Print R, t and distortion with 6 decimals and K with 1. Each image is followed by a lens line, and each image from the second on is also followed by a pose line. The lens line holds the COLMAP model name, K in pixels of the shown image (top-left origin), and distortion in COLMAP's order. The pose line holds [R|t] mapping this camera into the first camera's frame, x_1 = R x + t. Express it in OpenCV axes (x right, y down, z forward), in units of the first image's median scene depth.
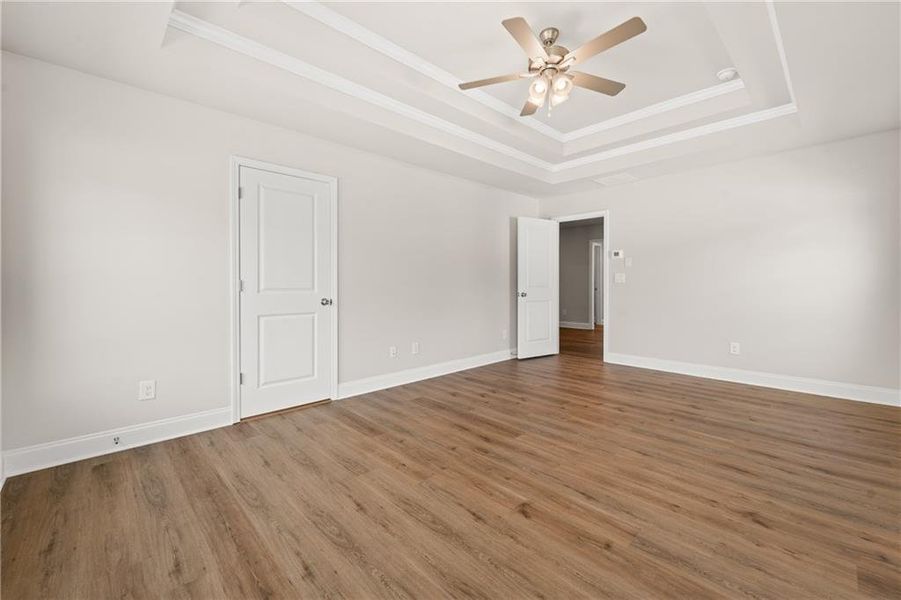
lens RADIAL K [[373.8, 0, 450.3], [0, 373.8, 279.0], [0, 0, 1]] dist [0.003269, -0.001710]
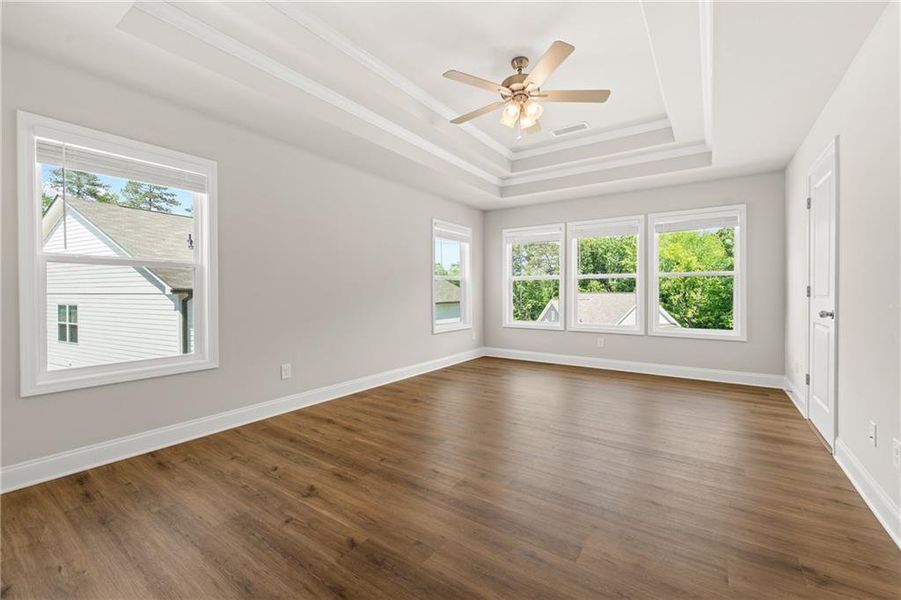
lens RADIAL K [[373.8, 0, 450.5], [0, 373.8, 297.2], [0, 0, 1]] dist [0.003269, -0.001710]
pose [[-0.980500, 0.006180, -0.196423, 0.582307], [0.005293, 0.999973, 0.005039, 0.021533], [0.196449, 0.003901, -0.980506, 1.757473]]
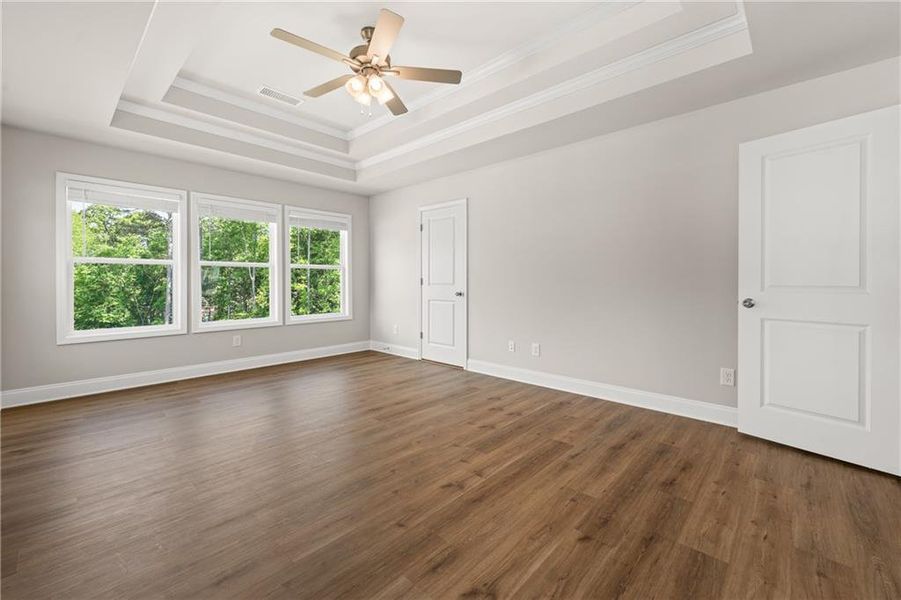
lens RADIAL K [[373.8, 0, 467.7], [0, 373.8, 284.2], [0, 0, 1]] dist [0.003269, -0.001710]
pose [[0.074109, 0.009980, -0.997200, 1.110848], [0.011762, 0.999872, 0.010881, 0.012410], [0.997181, -0.012535, 0.073982, 1.025380]]
